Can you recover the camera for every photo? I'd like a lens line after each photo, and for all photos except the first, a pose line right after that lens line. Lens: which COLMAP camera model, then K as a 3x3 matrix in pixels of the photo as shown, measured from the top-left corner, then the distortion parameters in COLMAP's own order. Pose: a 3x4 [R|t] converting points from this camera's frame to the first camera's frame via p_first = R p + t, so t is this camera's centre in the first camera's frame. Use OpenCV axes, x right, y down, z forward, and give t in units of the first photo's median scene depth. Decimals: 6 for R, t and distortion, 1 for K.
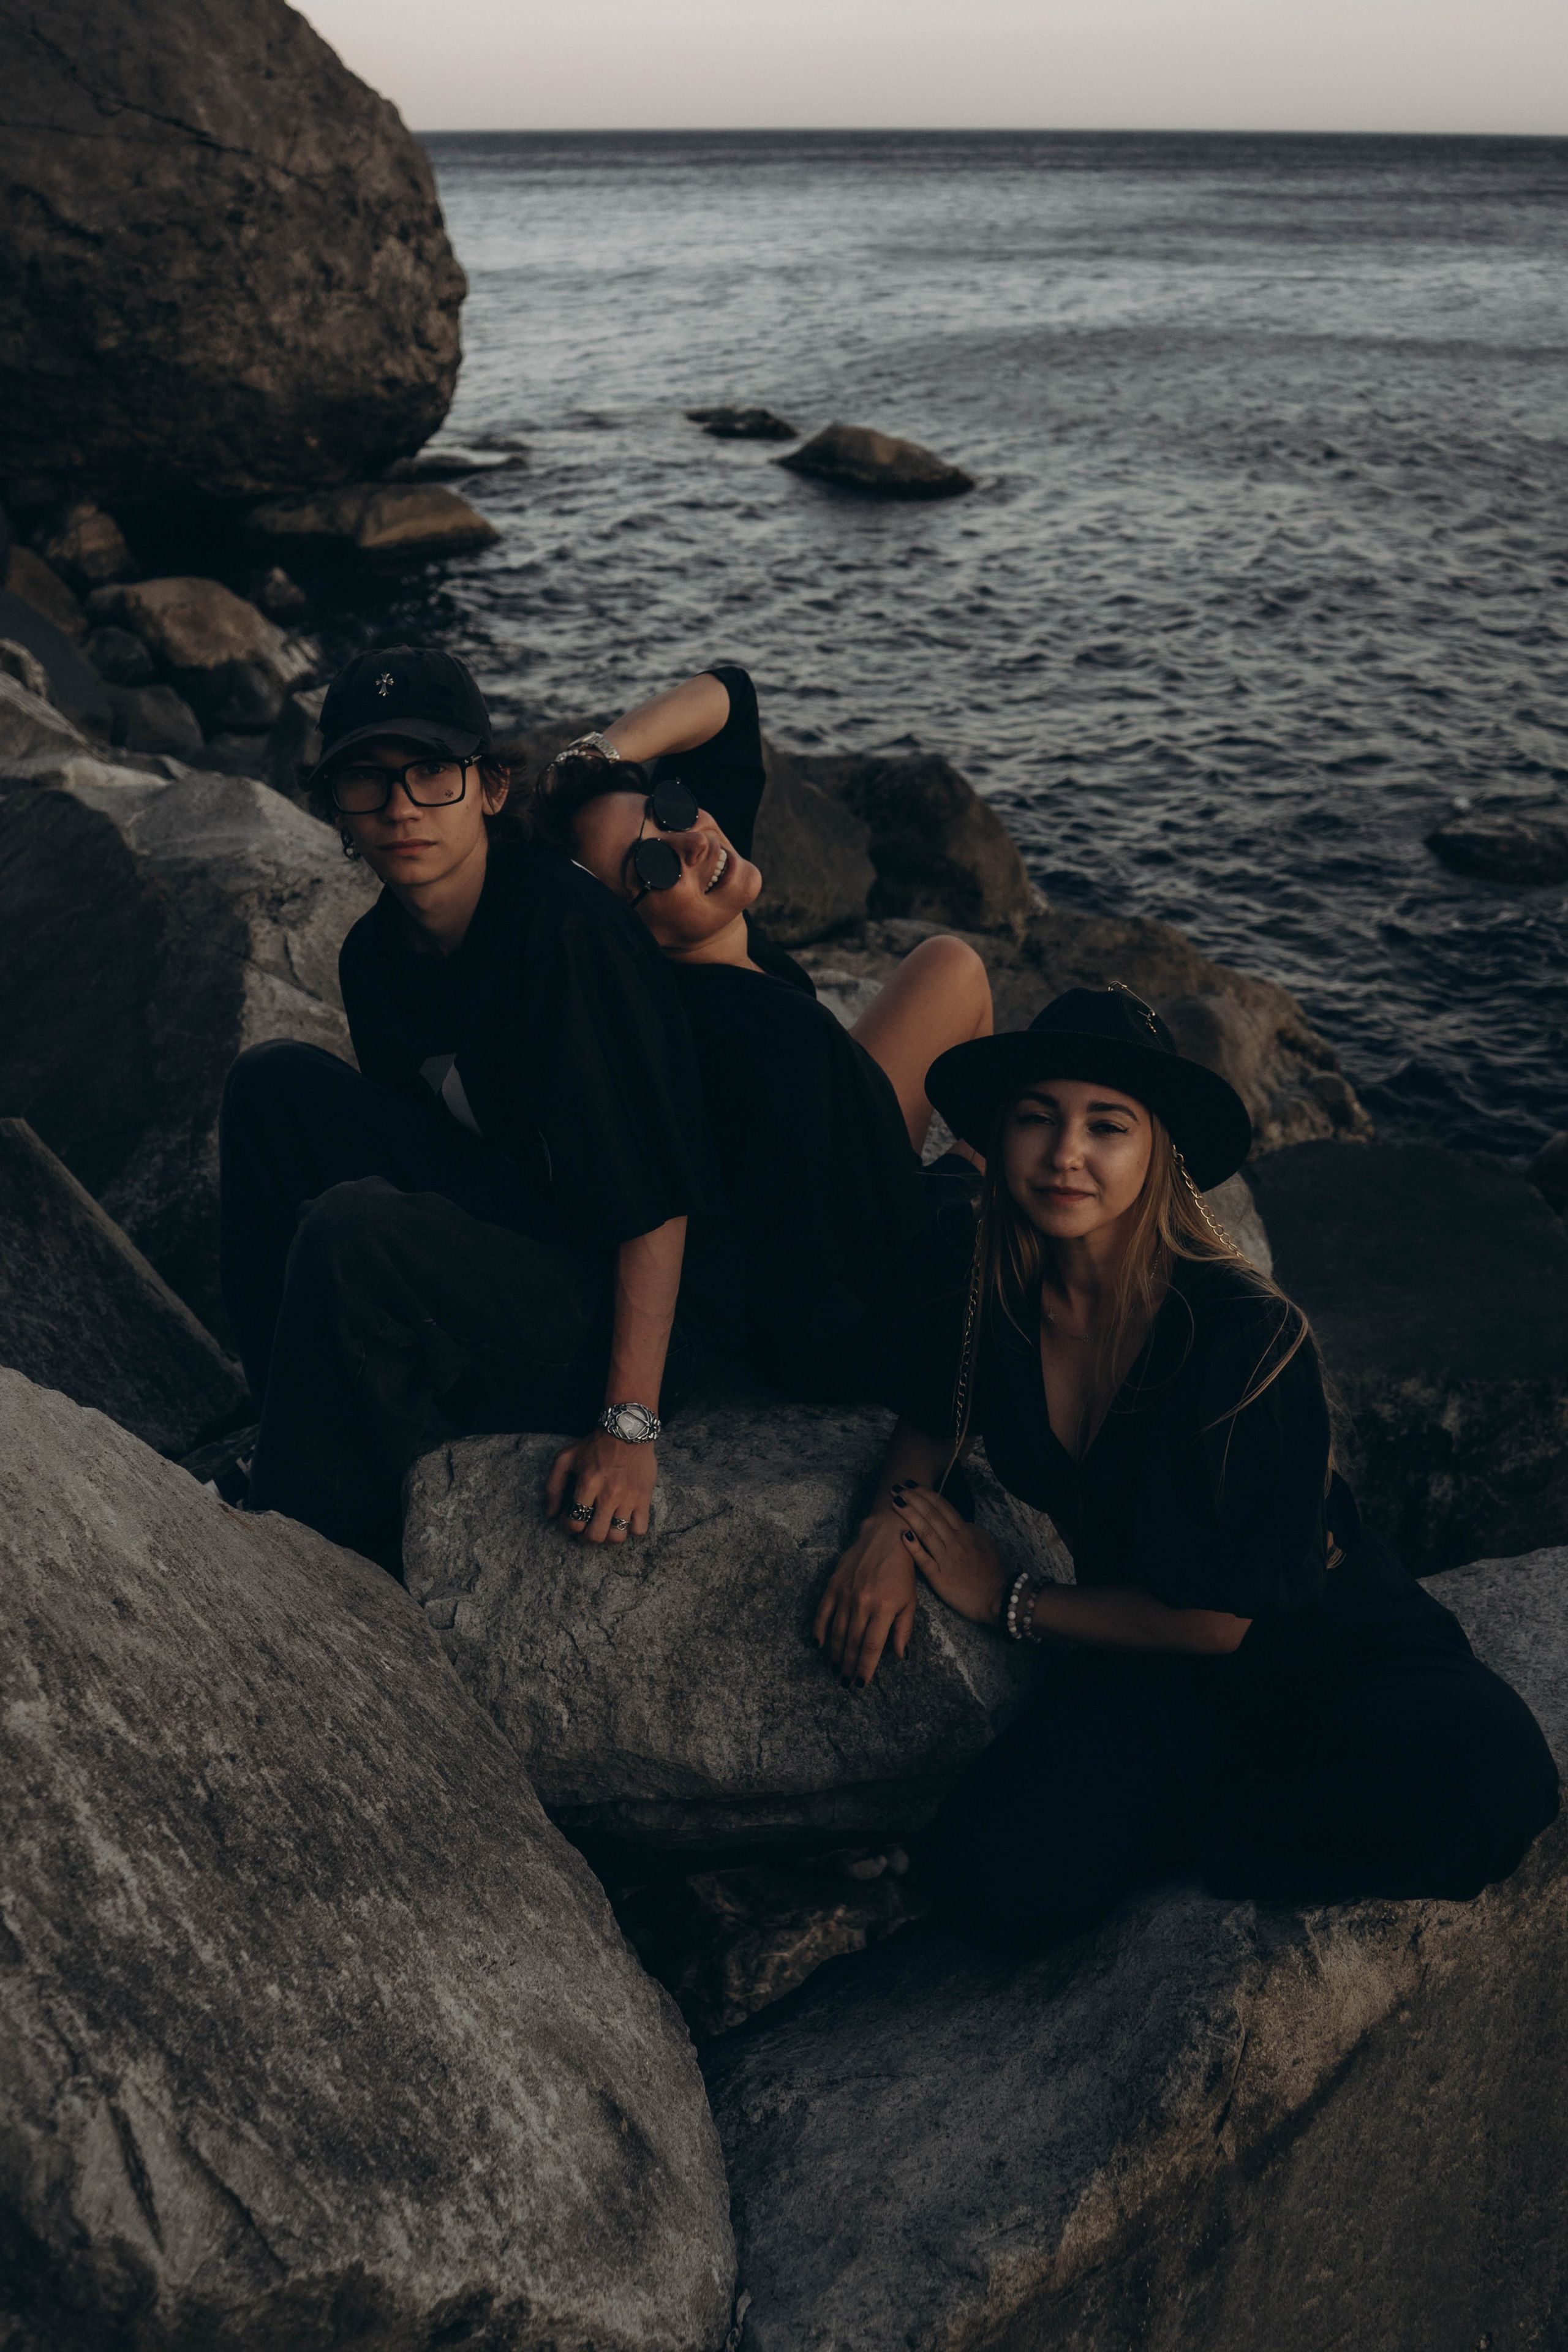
lens RADIAL K [[2156.1, 0, 784.1], [0, 2156.1, 1303.0], [0, 0, 1]] dist [-0.046940, 0.000504]
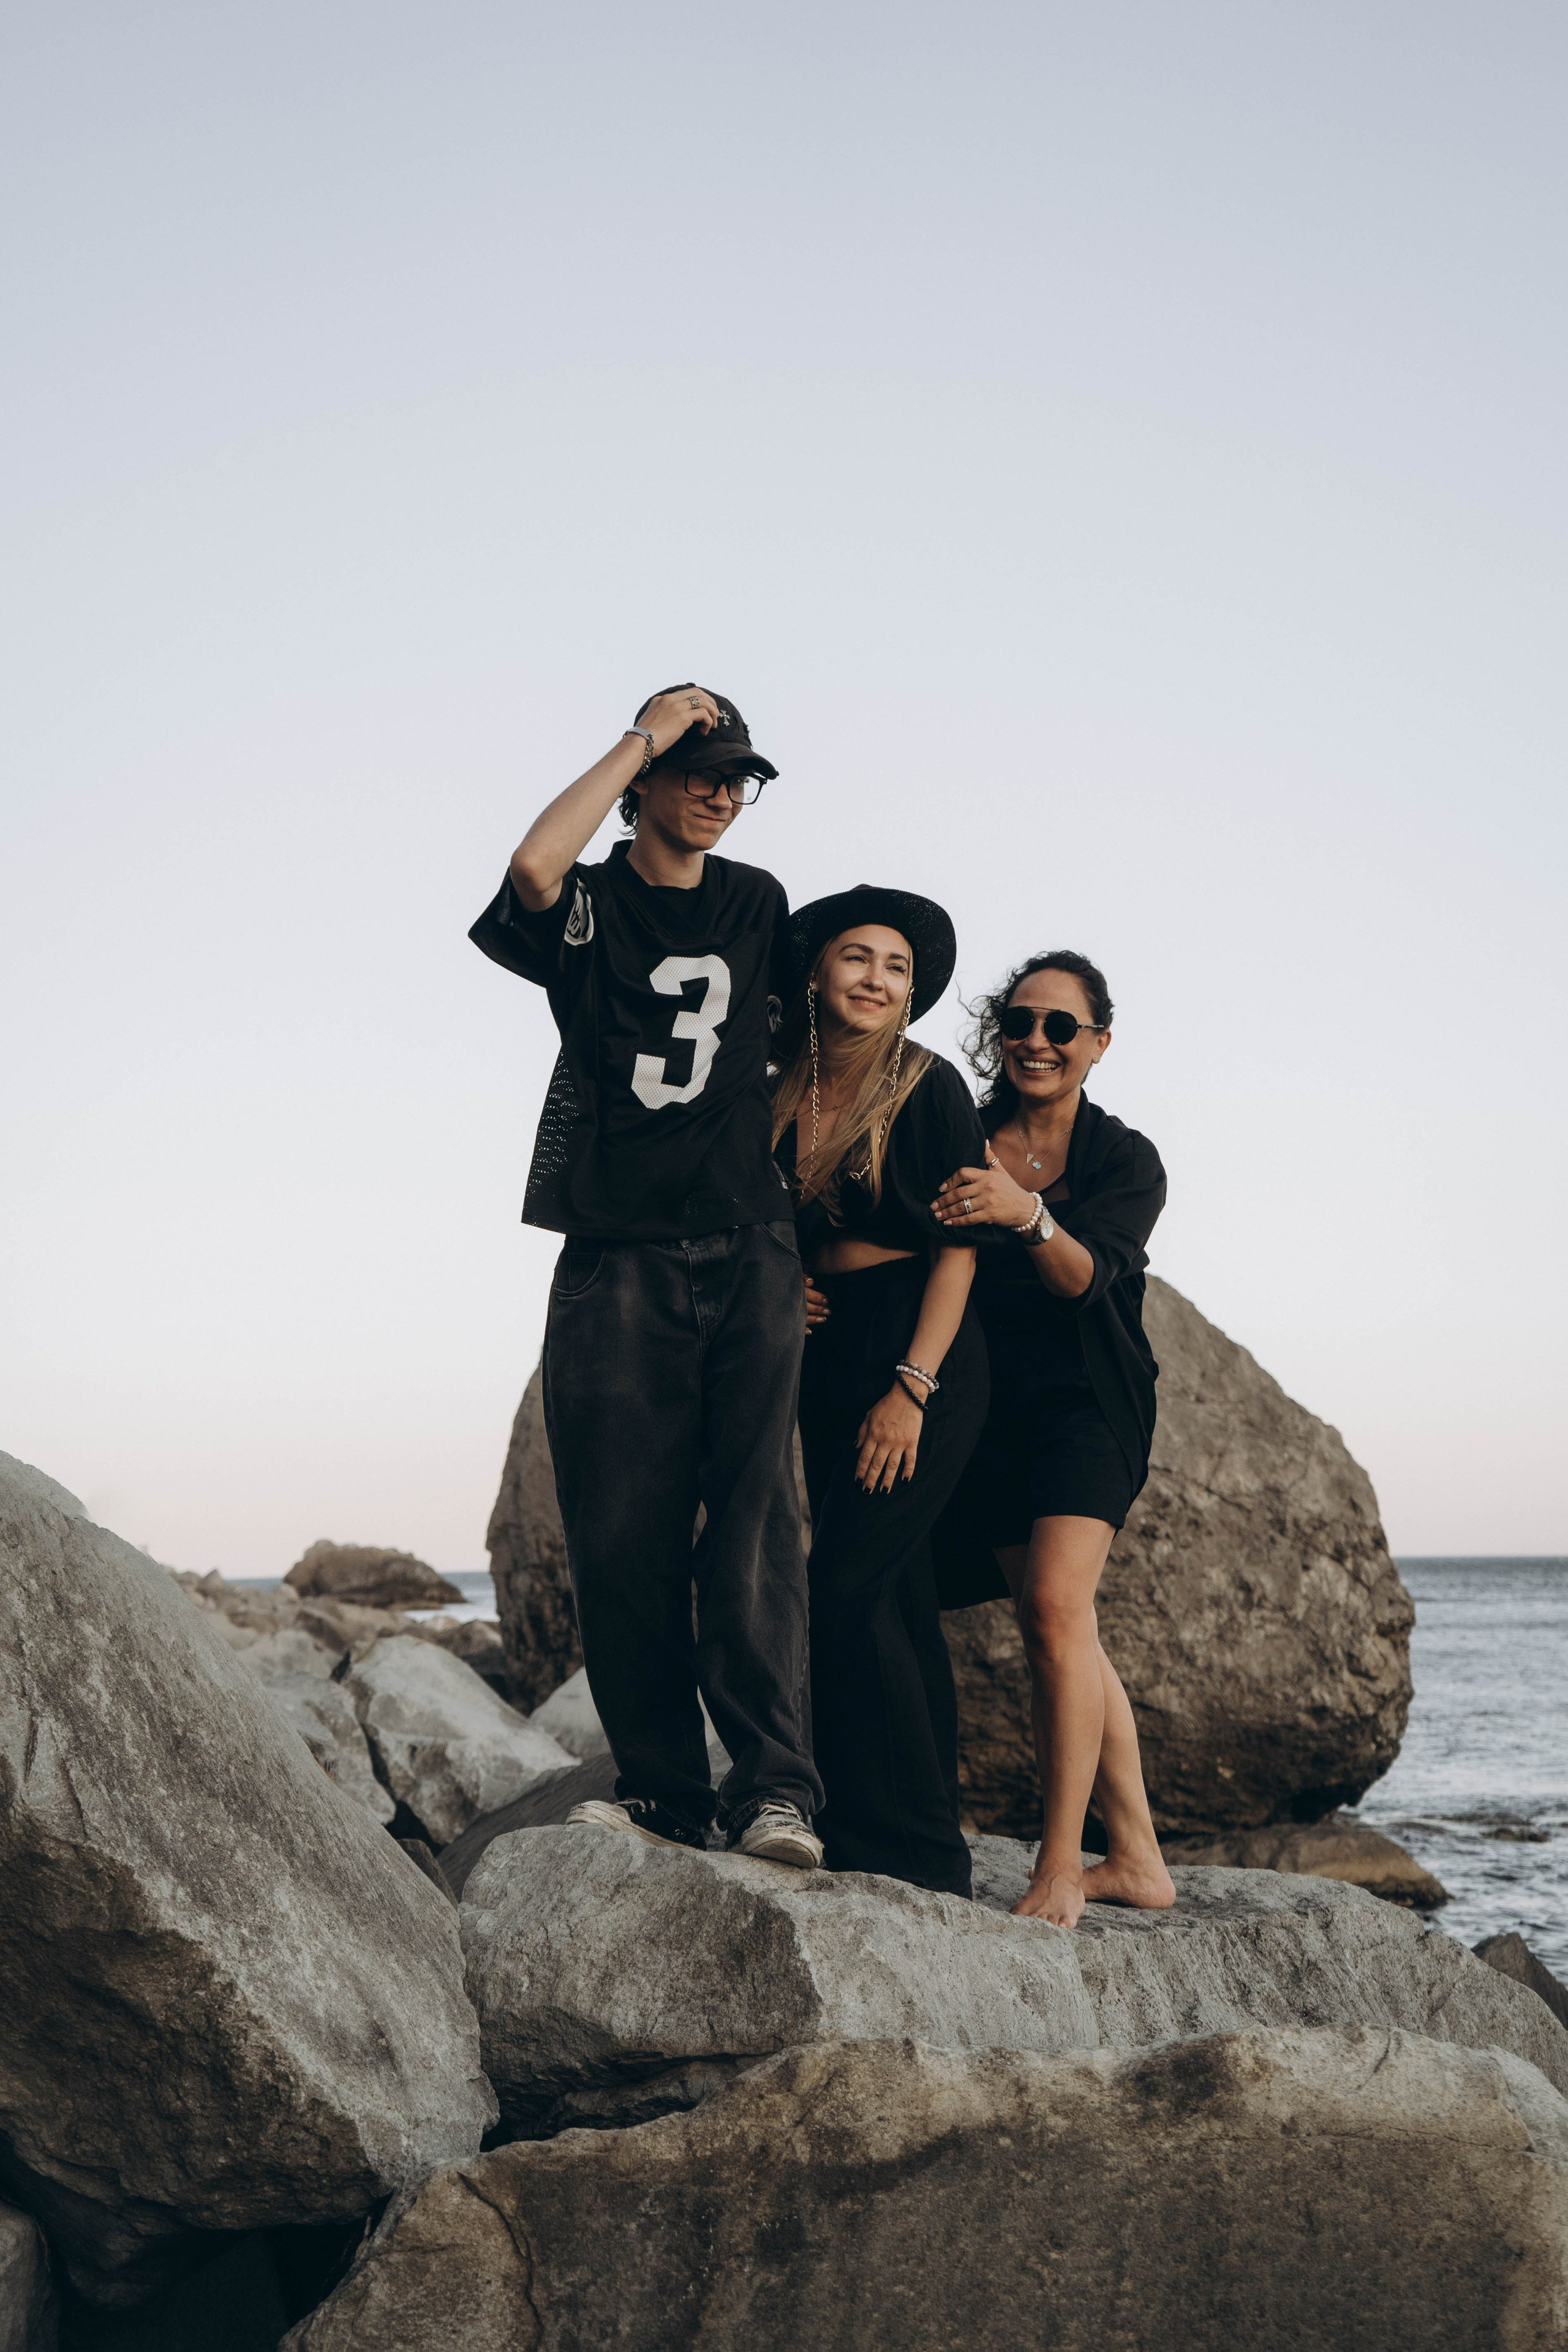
lens RADIAL K [[2794.4, 0, 782.7], [0, 2794.4, 1213.9], [0, 0, 1]] dist [0.282566, -0.350679]
pose [[0.917669, -0.064335, -0.392104, 0.768296], [-0.177240, 0.816918, -0.548845, 0.742363], [0.355627, 0.573154, 0.738257, -0.528203]]
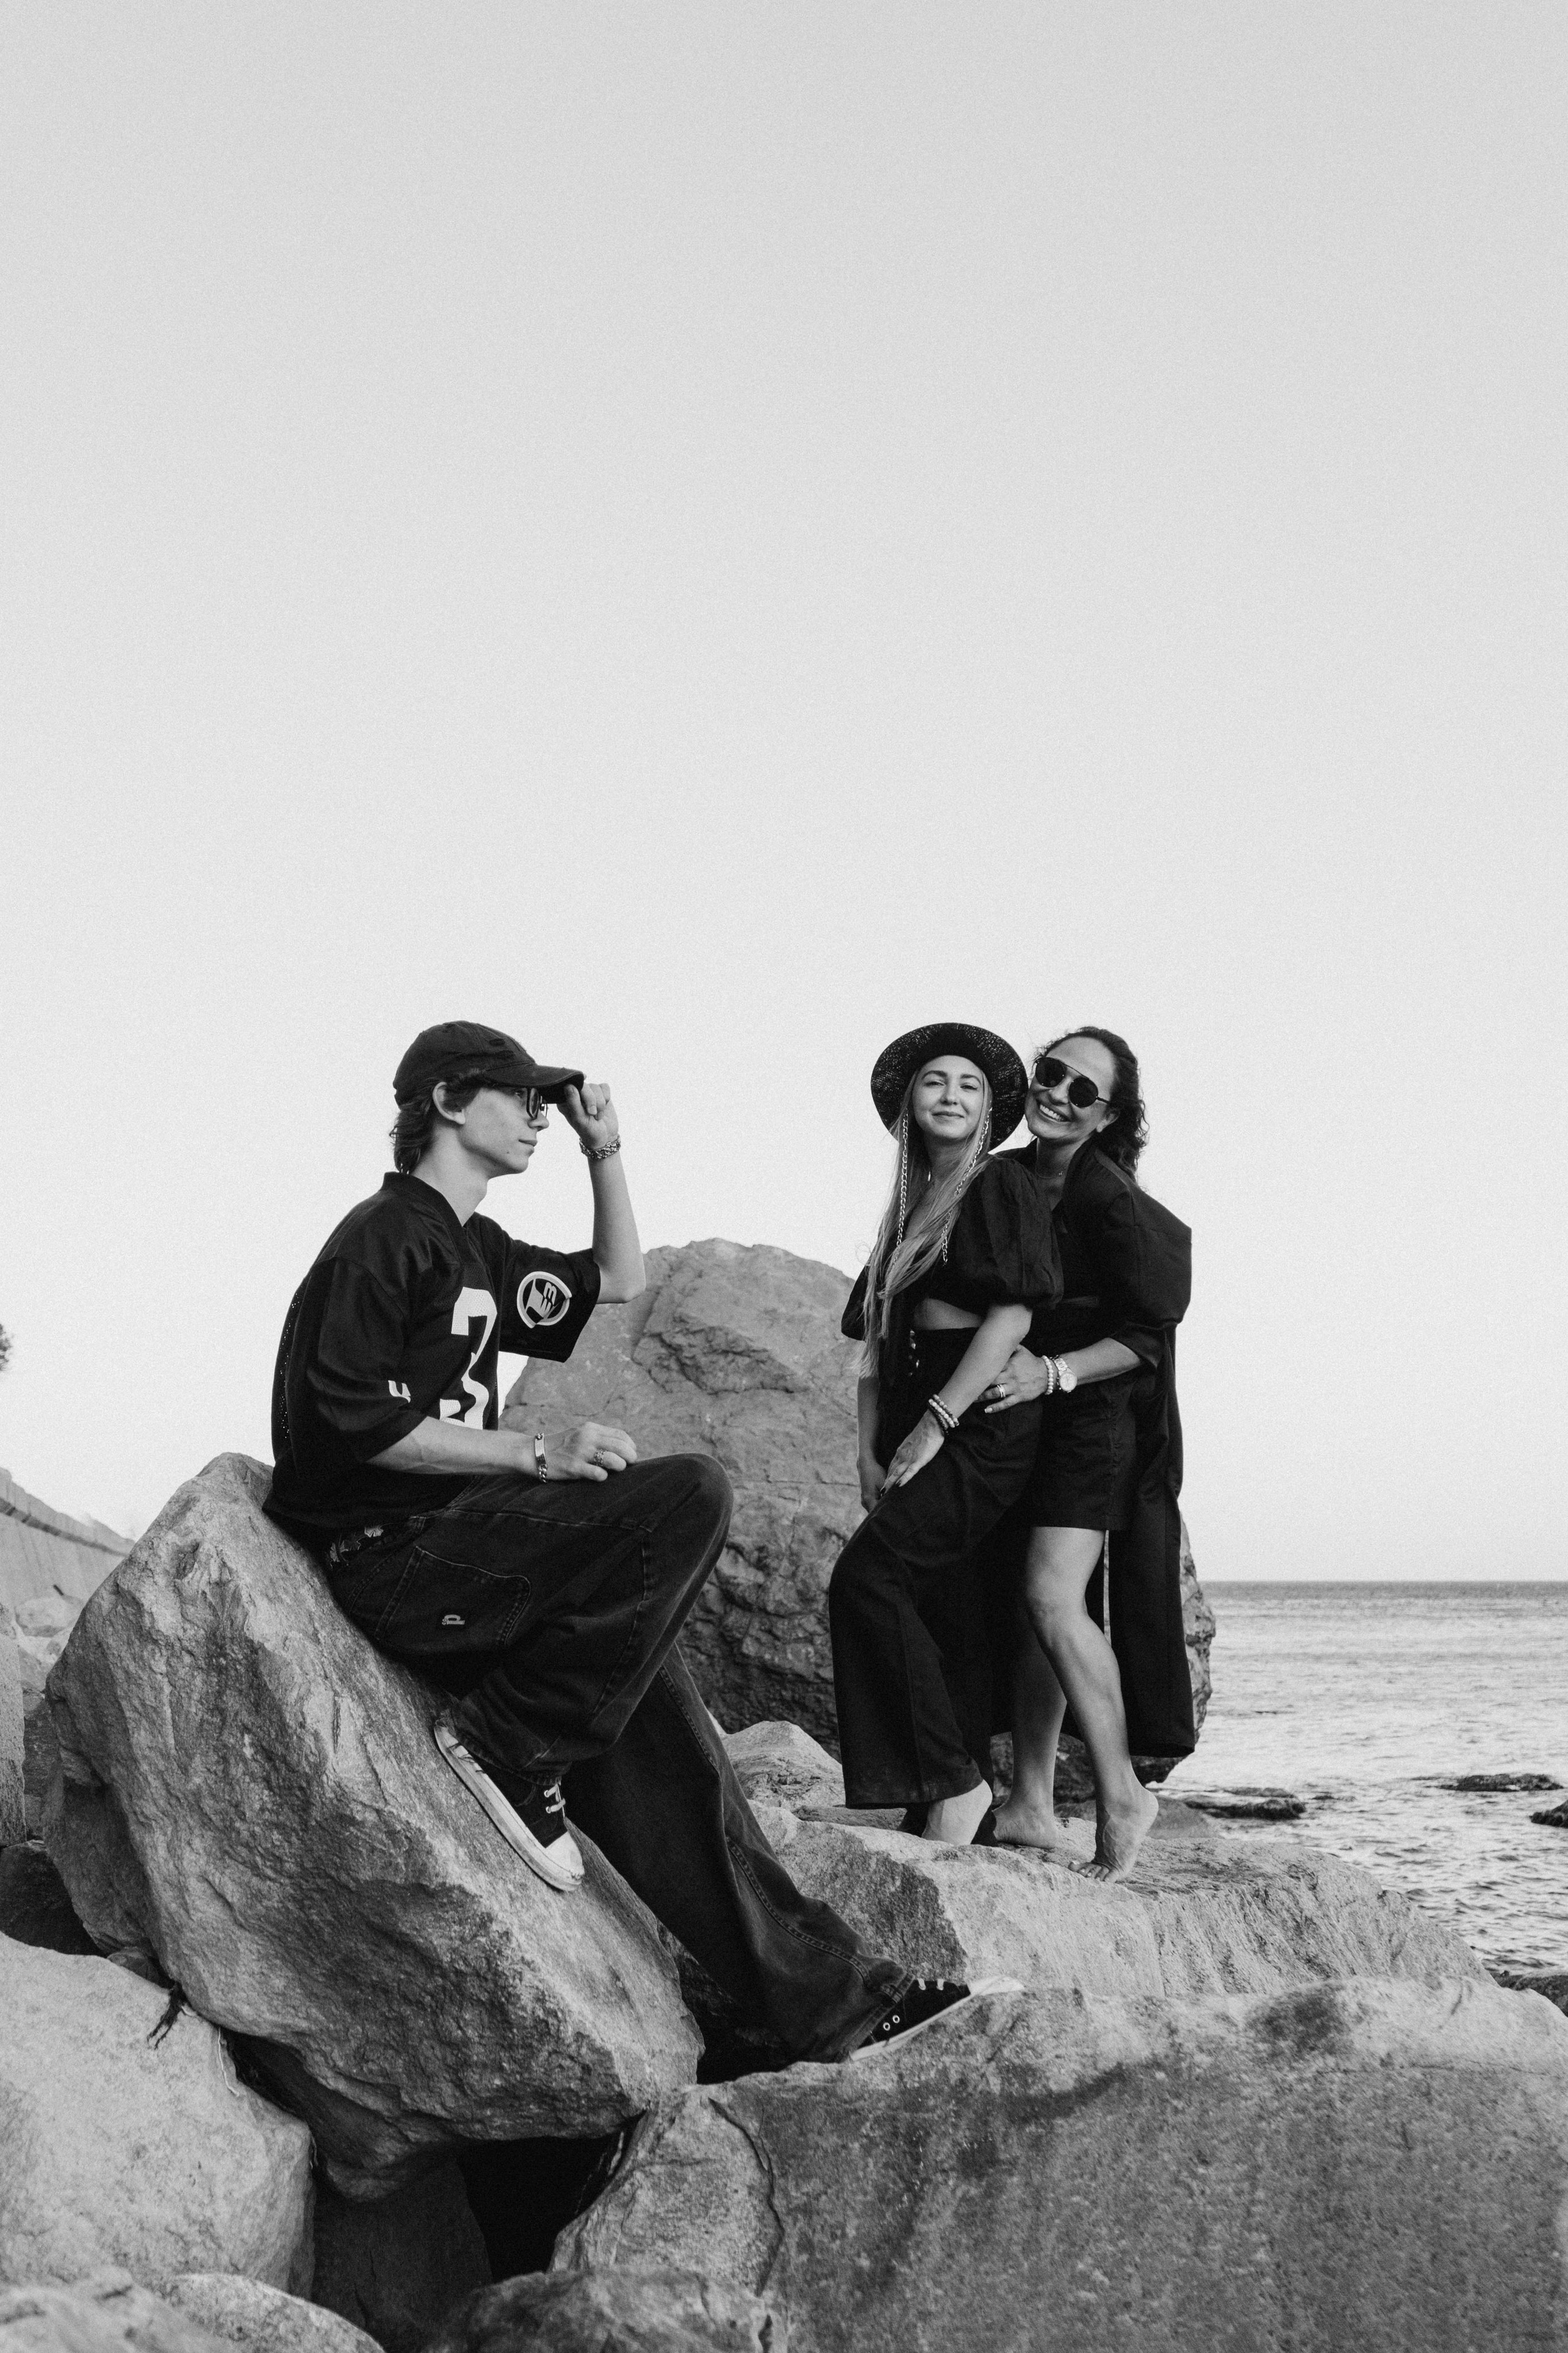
lens RADIAL K [[2305.6, 0, 787.9], [0, 2305.6, 1207.4], [0, 0, 1]] dist [-0.007434, 0.048288]
pose [[0.938045, -0.053952, -0.342288, 0.553899], [-0.168870, 0.791385, -0.587531, 0.740821], [0.302580, 0.608932, 0.733244, -0.525432]]
